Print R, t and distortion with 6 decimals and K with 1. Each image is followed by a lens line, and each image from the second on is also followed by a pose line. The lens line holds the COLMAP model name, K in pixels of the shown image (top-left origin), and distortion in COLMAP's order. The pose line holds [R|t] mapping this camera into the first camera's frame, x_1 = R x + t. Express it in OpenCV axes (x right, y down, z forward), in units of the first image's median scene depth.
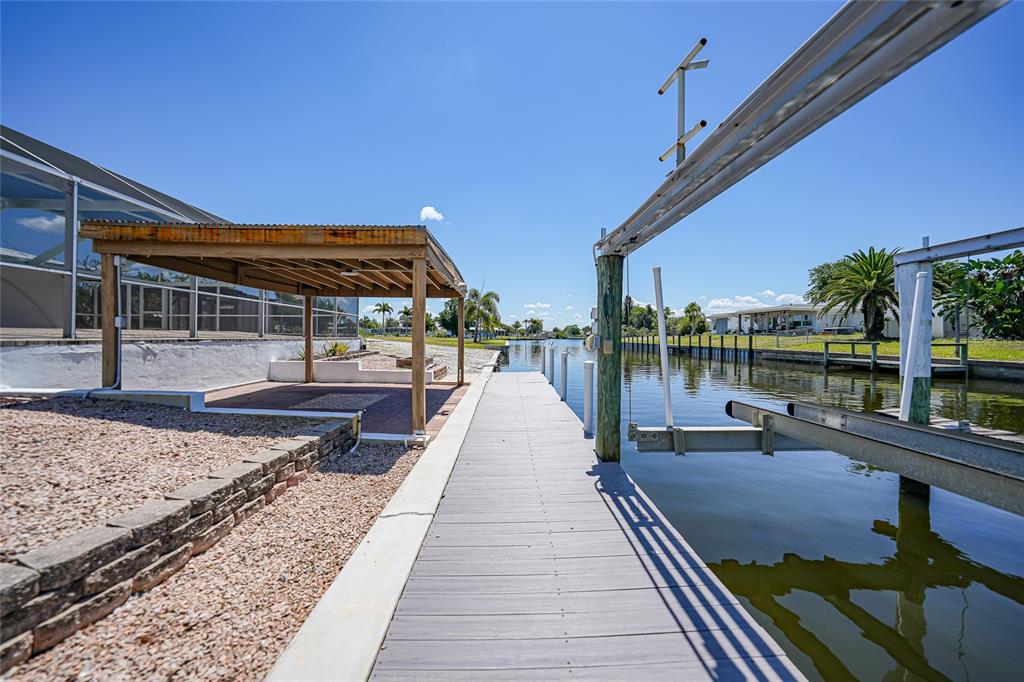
lens RADIAL K [[359.6, 0, 511.4], [0, 359.6, 335.0], [0, 0, 1]] dist [-0.017142, 0.002604]
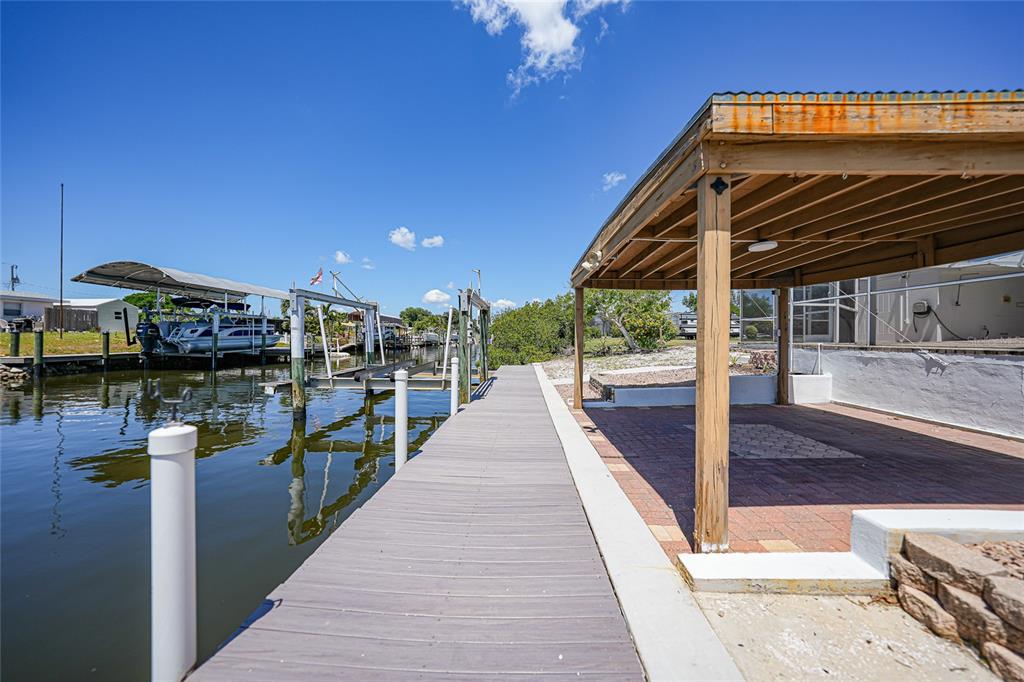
lens RADIAL K [[359.6, 0, 504.5], [0, 359.6, 342.3], [0, 0, 1]] dist [-0.017142, 0.002604]
pose [[-0.998508, -0.014448, 0.052663, 0.008511], [-0.013827, 0.999831, 0.012139, -0.000329], [-0.052830, 0.011393, -0.998539, 0.517643]]
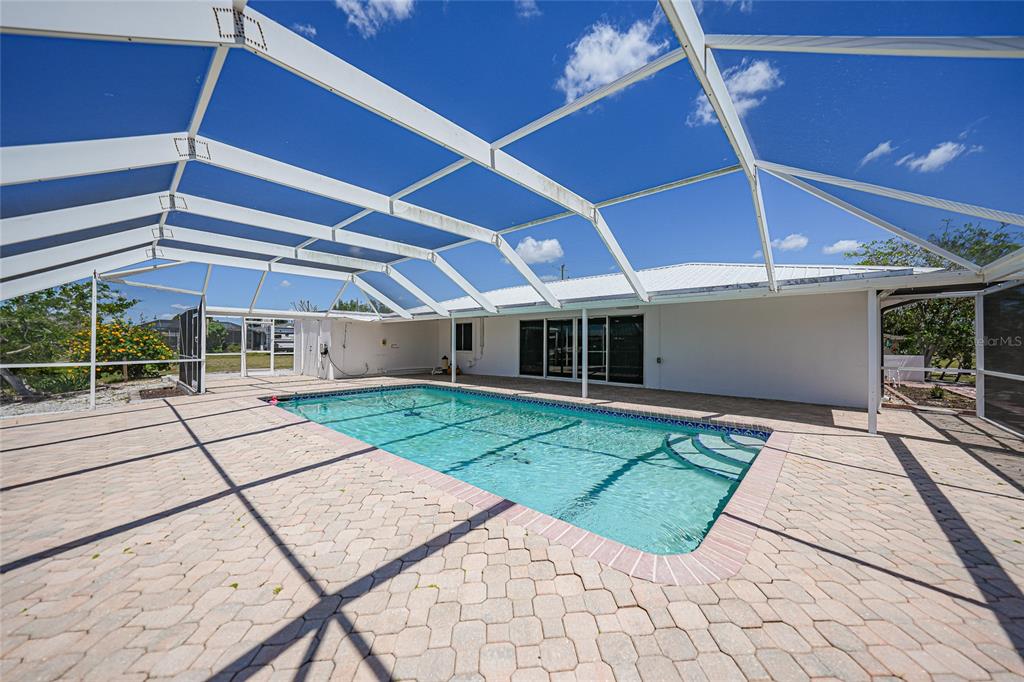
lens RADIAL K [[359.6, 0, 515.8], [0, 359.6, 342.9], [0, 0, 1]] dist [-0.017142, 0.002604]
pose [[-0.689389, -0.012762, -0.724279, -0.346792], [-0.009227, 0.999918, -0.008836, -0.058445], [0.724333, 0.000591, -0.689450, 0.616703]]
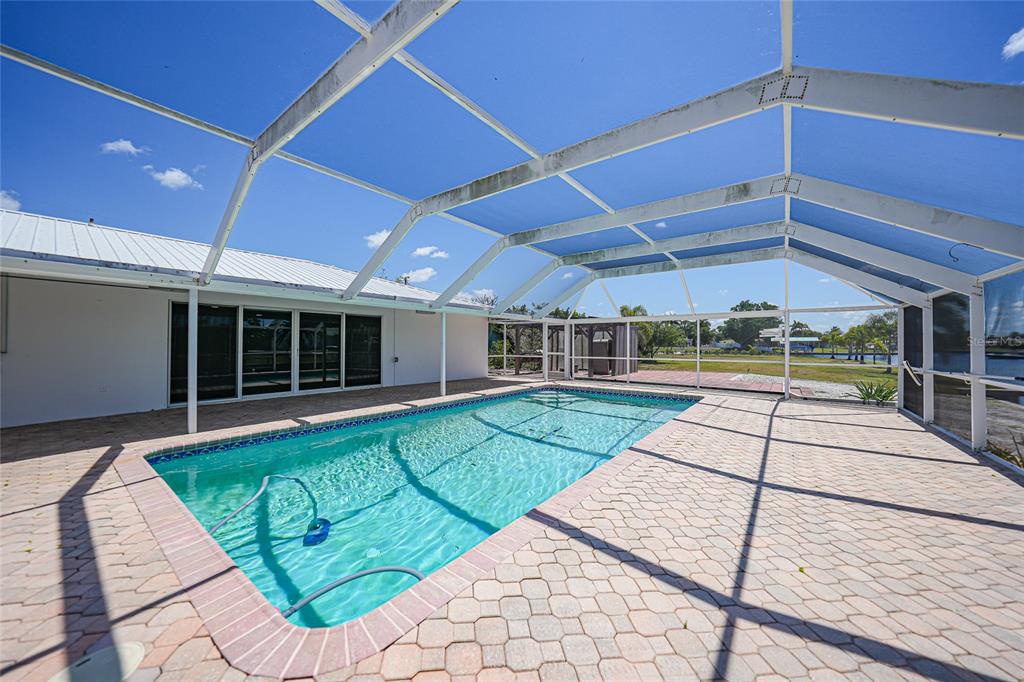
lens RADIAL K [[359.6, 0, 504.0], [0, 359.6, 338.9], [0, 0, 1]] dist [-0.017142, 0.002604]
pose [[0.767295, -0.019258, -0.641005, -0.363565], [0.008178, 0.999762, -0.020247, -0.059468], [0.641242, 0.010293, 0.767269, 0.159616]]
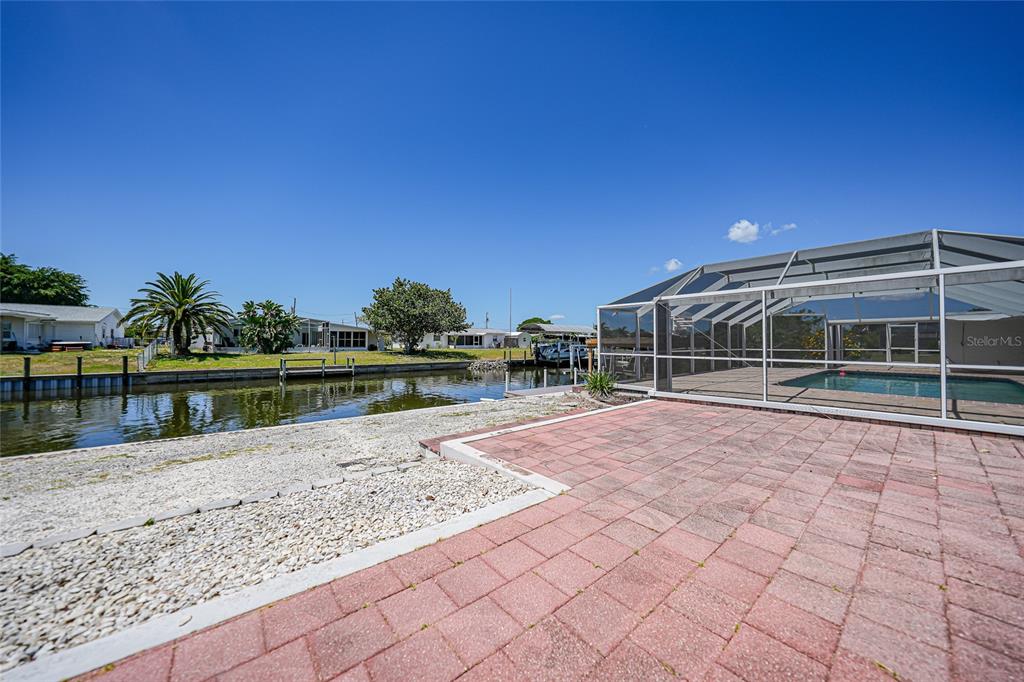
lens RADIAL K [[359.6, 0, 509.1], [0, 359.6, 338.1], [0, 0, 1]] dist [-0.017142, 0.002604]
pose [[-0.611128, -0.000044, 0.791532, -0.581829], [-0.010487, 0.999913, -0.008041, -0.052196], [-0.791462, -0.013214, -0.611075, 1.058460]]
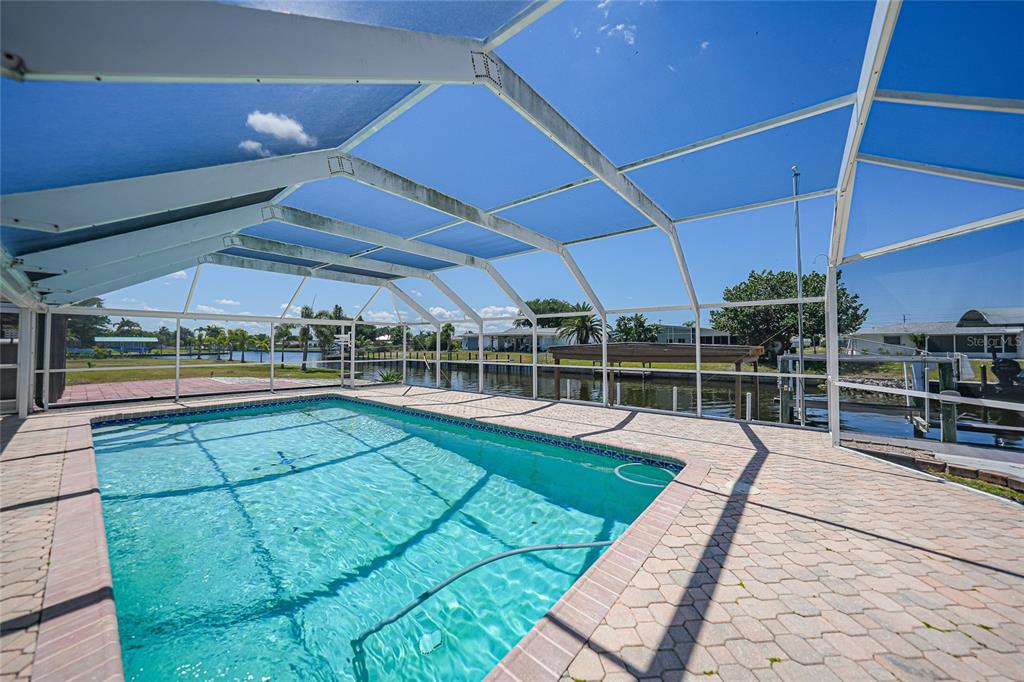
lens RADIAL K [[359.6, 0, 514.3], [0, 359.6, 341.1], [0, 0, 1]] dist [-0.017142, 0.002604]
pose [[0.656058, 0.000155, 0.754710, -0.625235], [0.004143, 0.999984, -0.003807, -0.065225], [-0.754699, 0.005625, 0.656047, 0.135817]]
